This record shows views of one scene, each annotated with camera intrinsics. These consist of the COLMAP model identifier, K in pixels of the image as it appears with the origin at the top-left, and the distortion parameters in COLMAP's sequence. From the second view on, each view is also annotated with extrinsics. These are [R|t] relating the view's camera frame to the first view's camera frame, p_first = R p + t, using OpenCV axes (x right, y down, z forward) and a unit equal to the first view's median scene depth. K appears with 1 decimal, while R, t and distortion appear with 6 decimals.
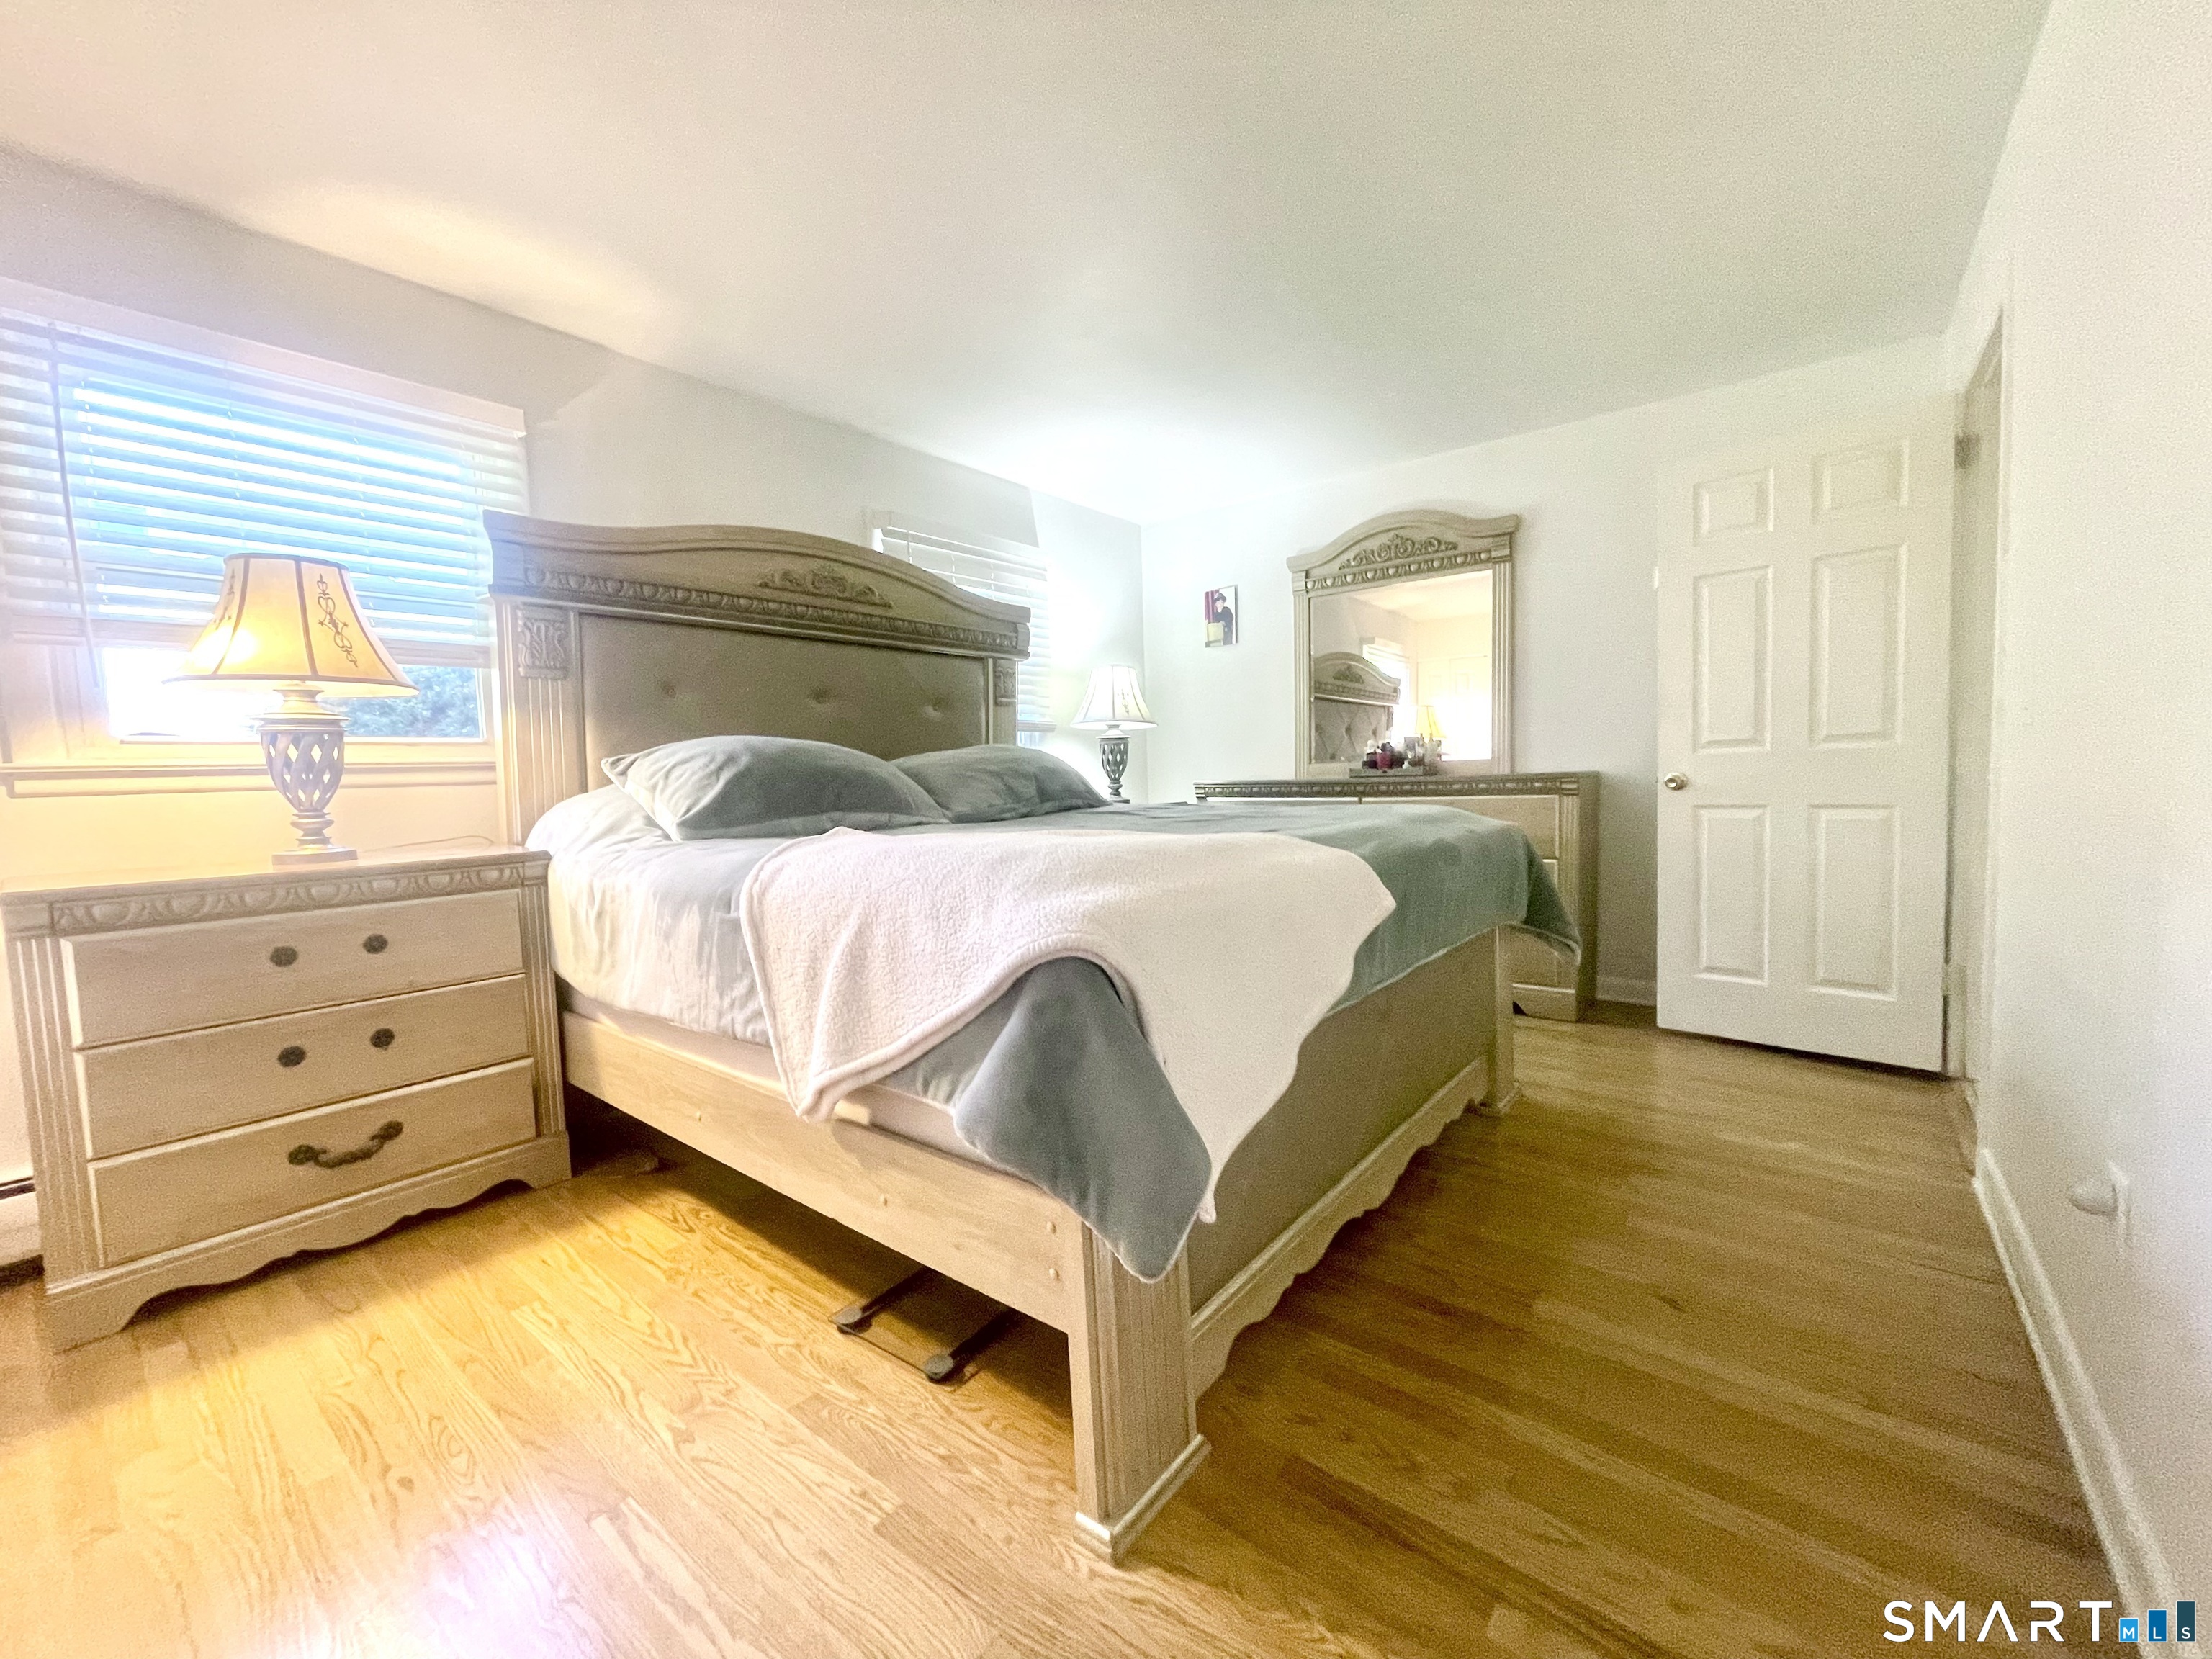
lens RADIAL K [[878.1, 0, 1106.0], [0, 878.1, 829.5], [0, 0, 1]] dist [-0.013616, 0.000265]
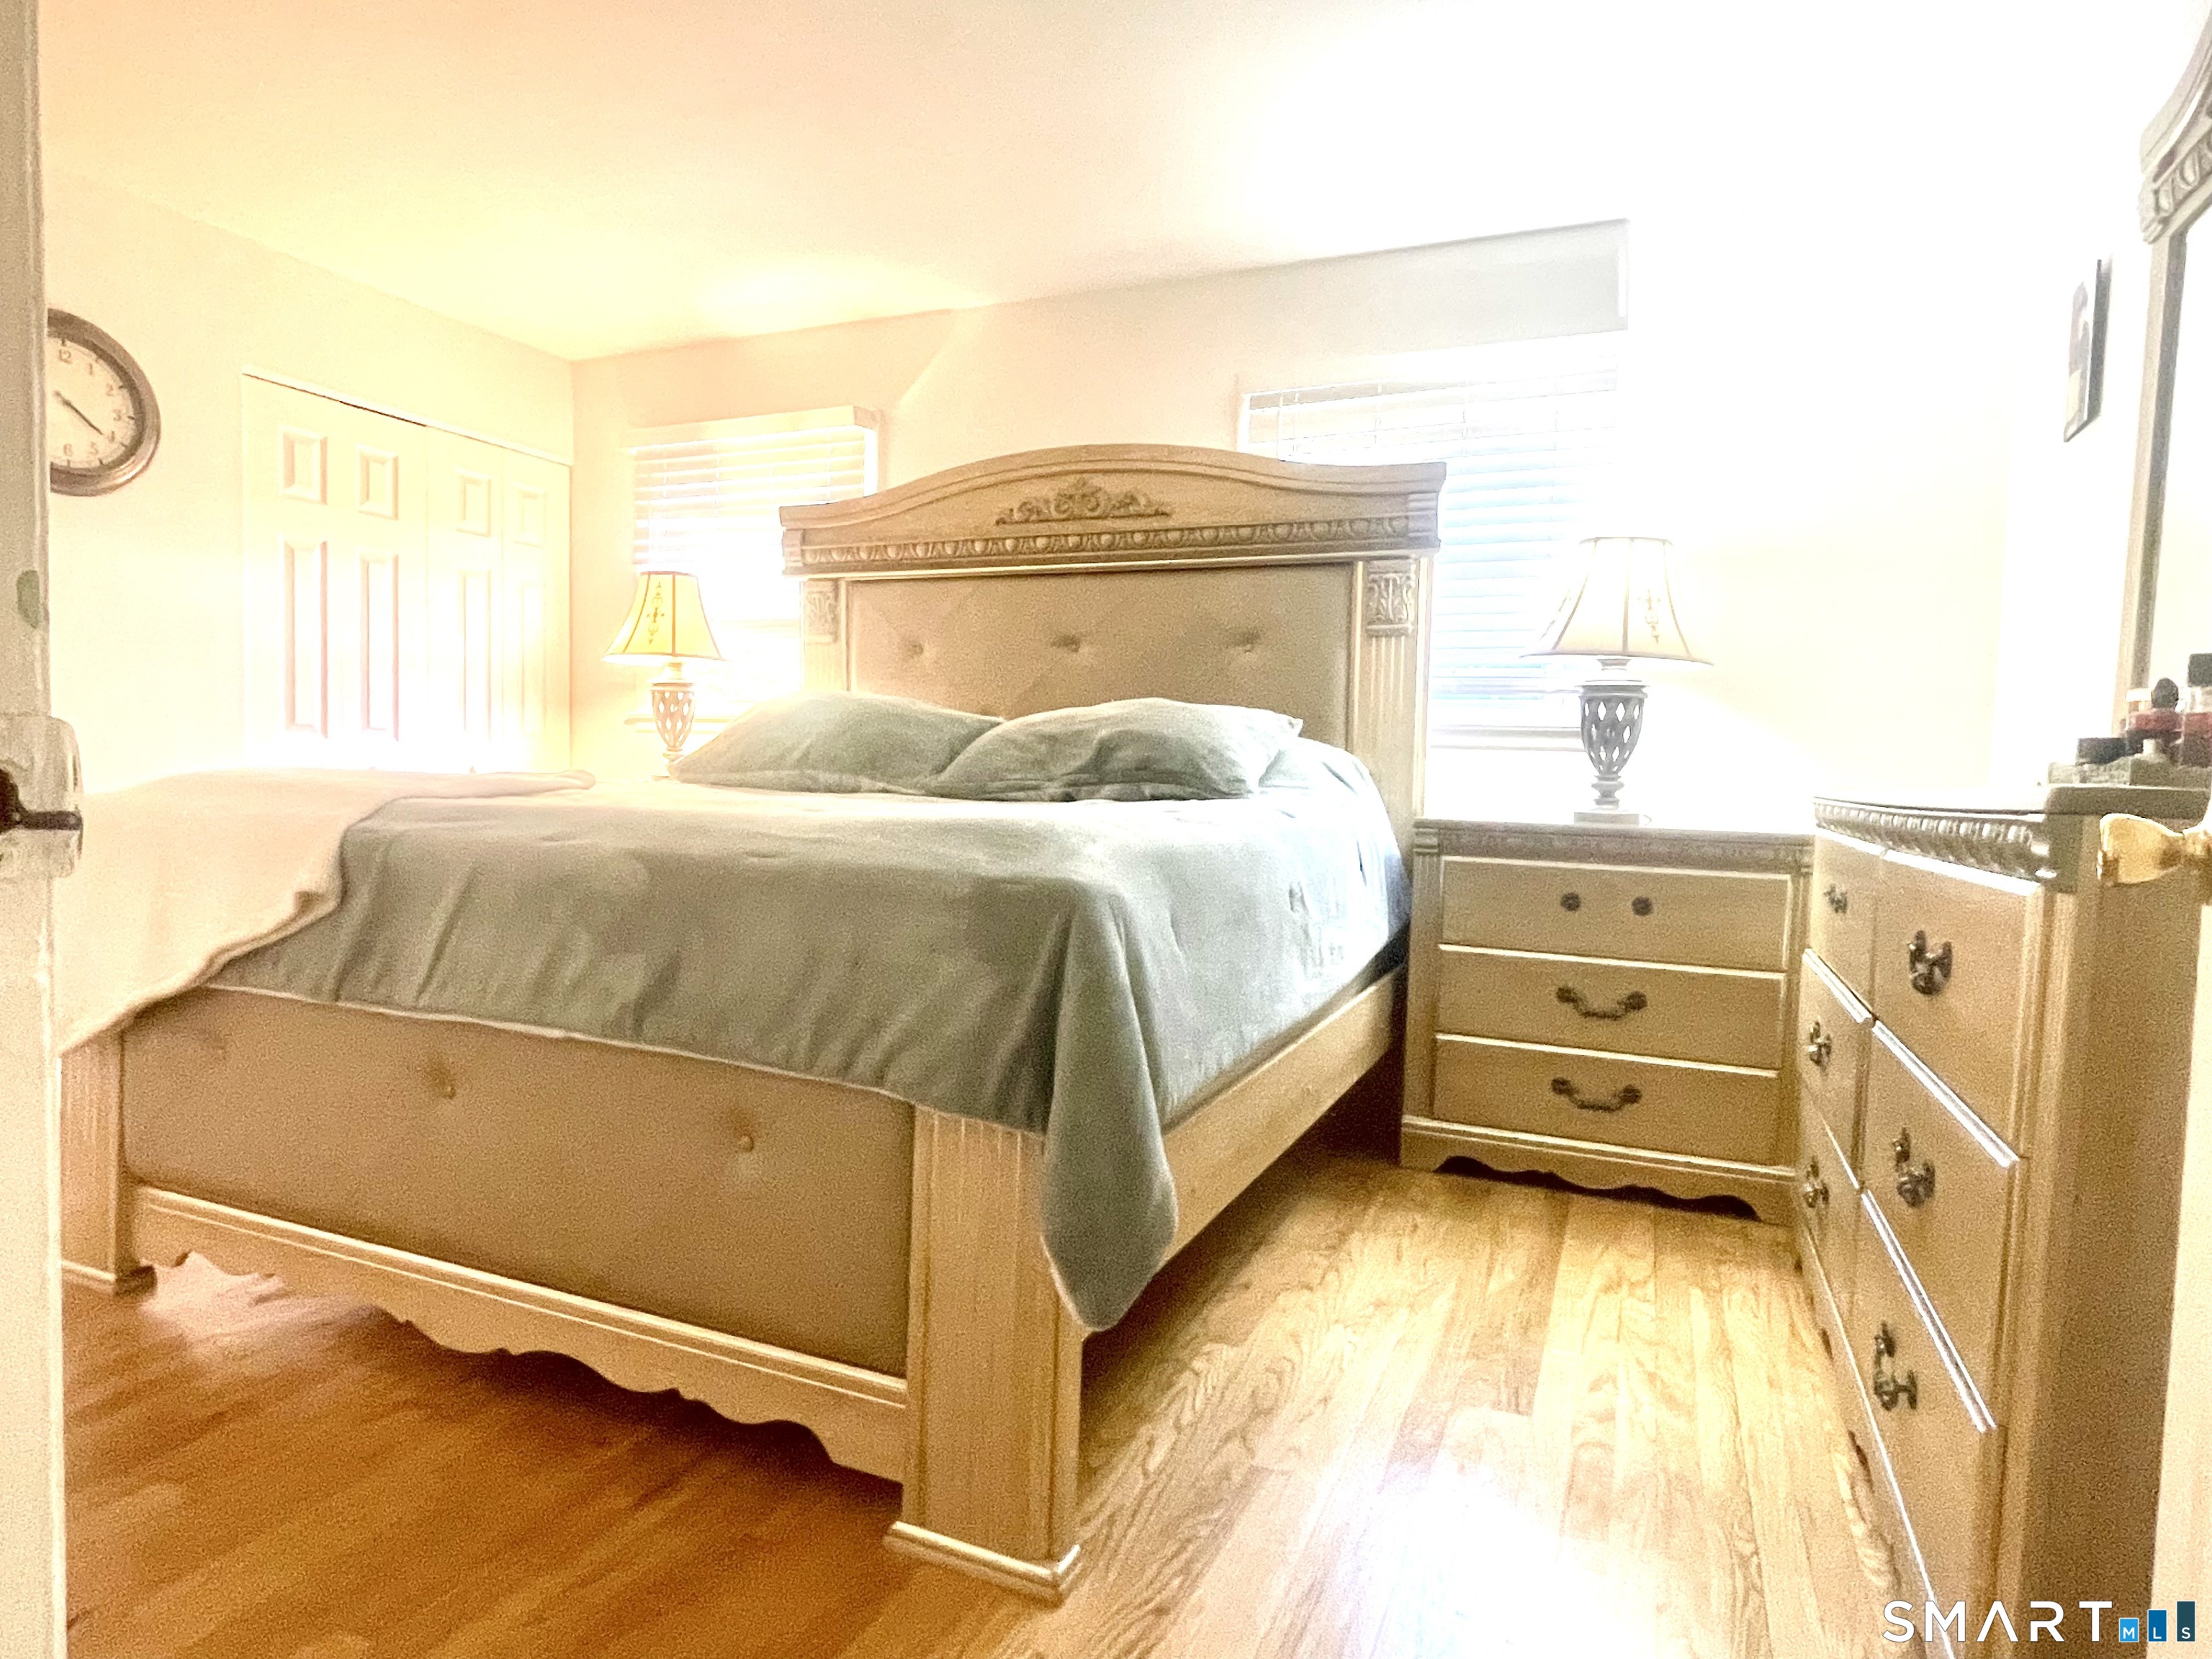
lens RADIAL K [[1004.9, 0, 1106.0], [0, 1004.9, 829.5], [0, 0, 1]] dist [0.000102, 0.000036]
pose [[0.327247, 0.115080, -0.937905, 0.504825], [-0.092368, 0.991699, 0.089452, -0.053674], [0.940414, 0.057360, 0.335160, 0.605110]]
